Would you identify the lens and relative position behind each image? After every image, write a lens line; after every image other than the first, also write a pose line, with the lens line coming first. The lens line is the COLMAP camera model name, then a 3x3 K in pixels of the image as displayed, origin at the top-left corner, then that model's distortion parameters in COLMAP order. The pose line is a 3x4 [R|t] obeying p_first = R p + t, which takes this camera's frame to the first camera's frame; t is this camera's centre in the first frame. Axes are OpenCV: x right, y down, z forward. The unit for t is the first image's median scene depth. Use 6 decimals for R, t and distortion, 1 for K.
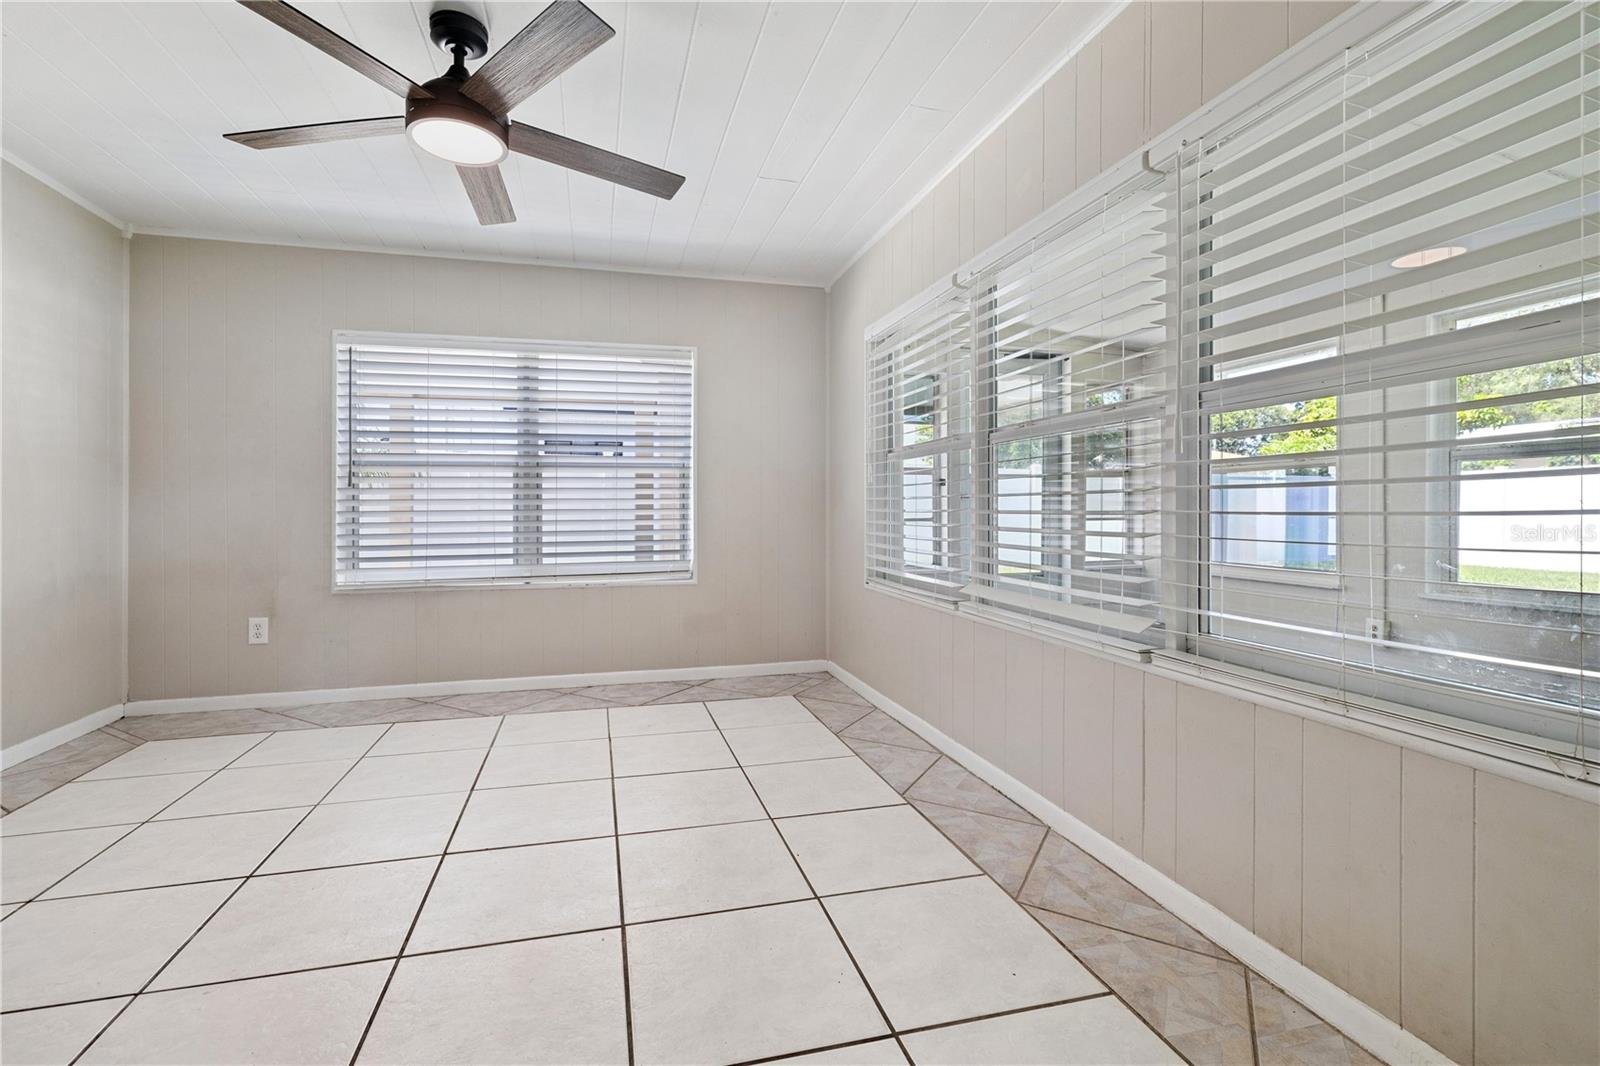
lens RADIAL K [[676.4, 0, 800.0], [0, 676.4, 507.9], [0, 0, 1]] dist [0.001601, 0.000063]
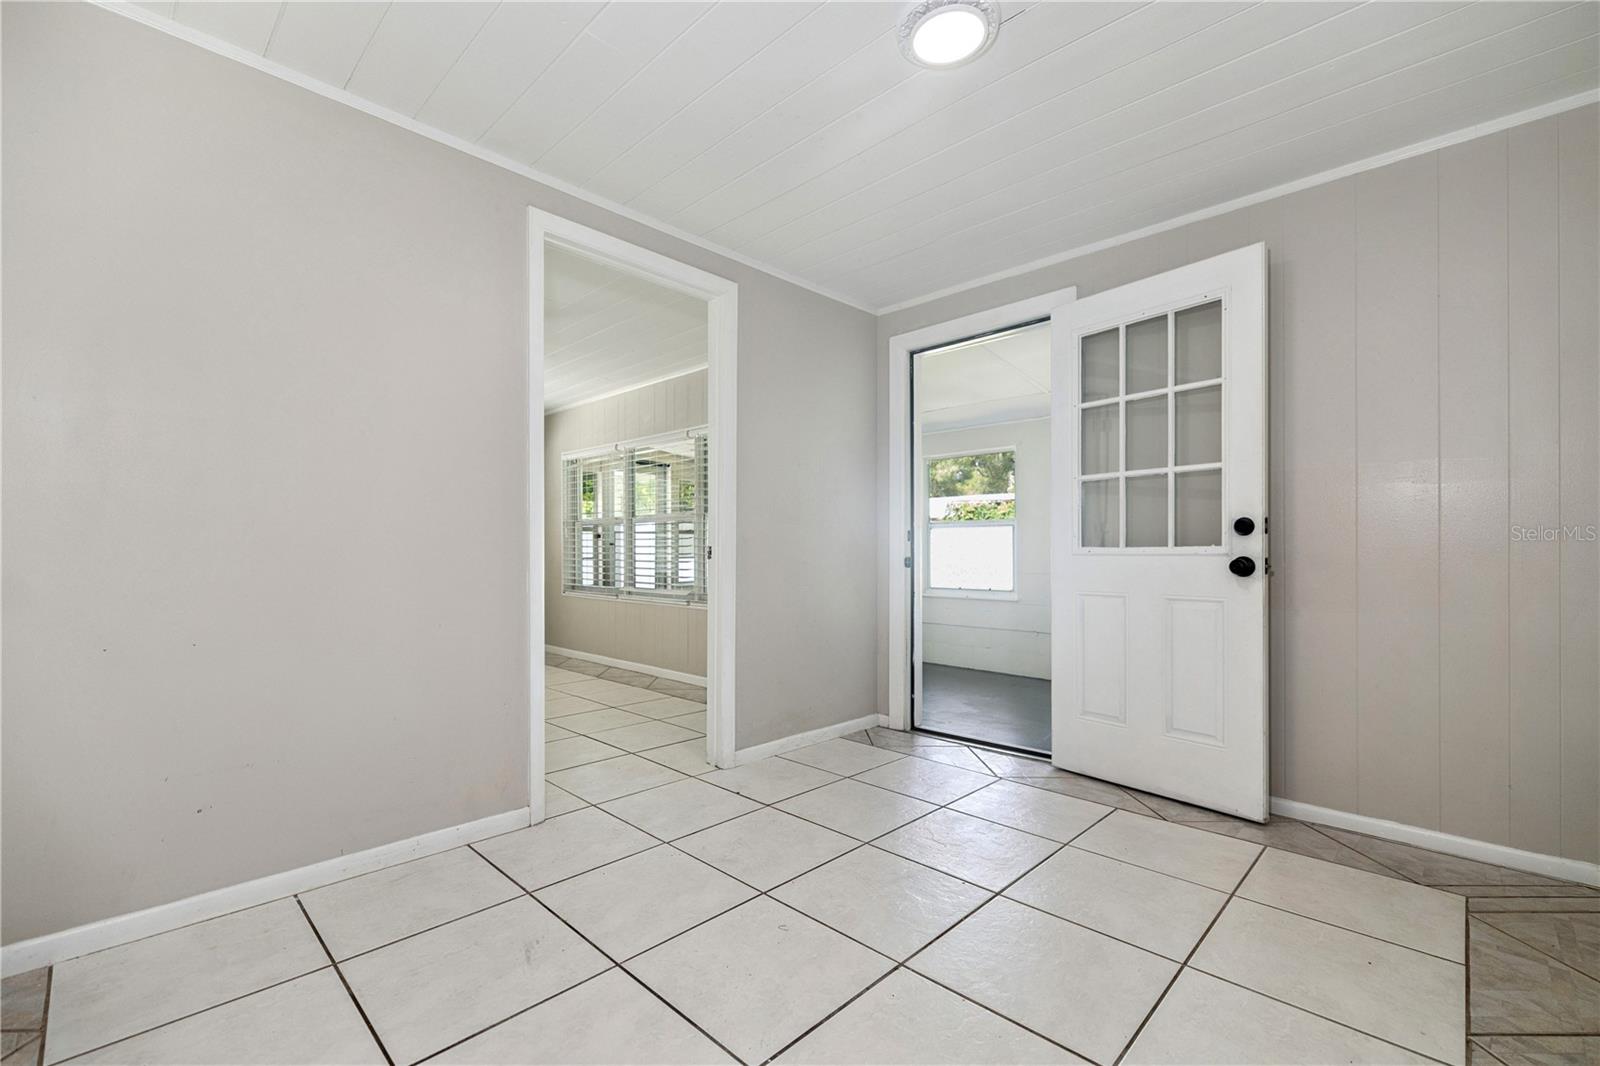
lens RADIAL K [[701.5, 0, 789.0], [0, 701.5, 552.9], [0, 0, 1]] dist [0.000761, -0.000101]
pose [[0.864610, -0.002229, 0.502439, -0.305961], [-0.000045, 0.999990, 0.004513, -0.004534], [-0.502444, -0.003925, 0.864601, -0.886344]]
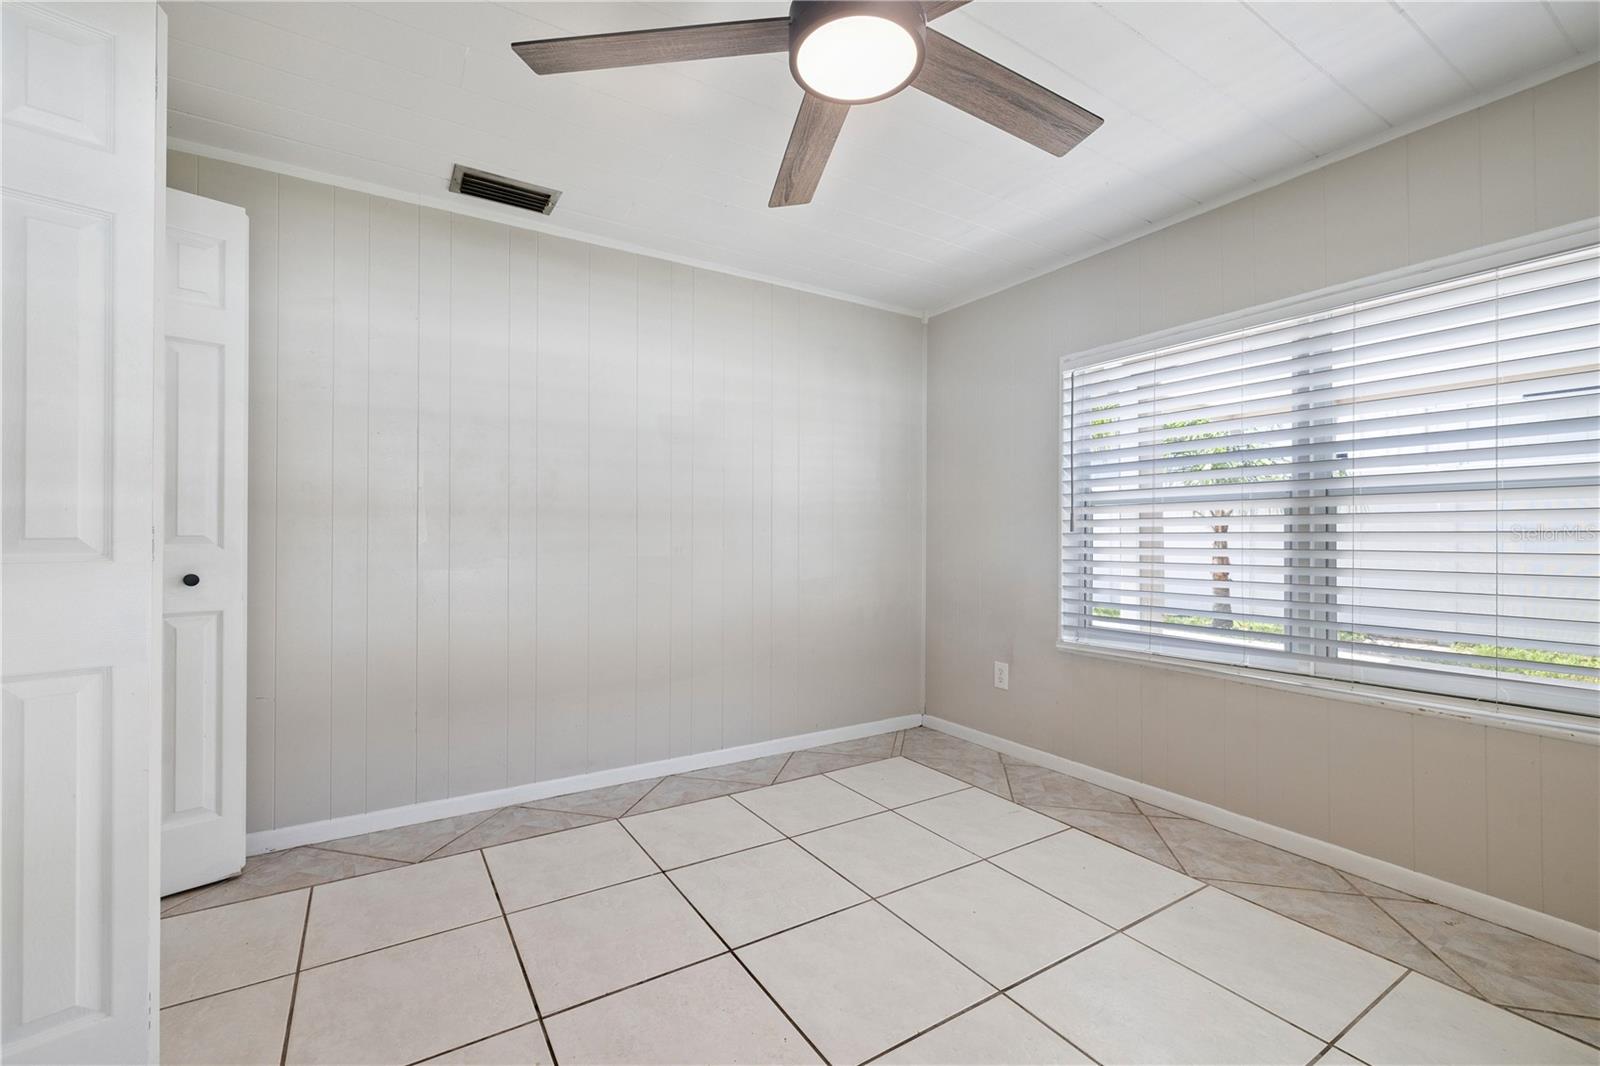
lens RADIAL K [[676.9, 0, 787.0], [0, 676.9, 528.3], [0, 0, 1]] dist [0.000879, 0.000078]
pose [[0.272488, -0.001862, -0.962157, 0.069894], [-0.006706, 0.999970, -0.003835, -0.026842], [0.962136, 0.007497, 0.272467, 0.368309]]
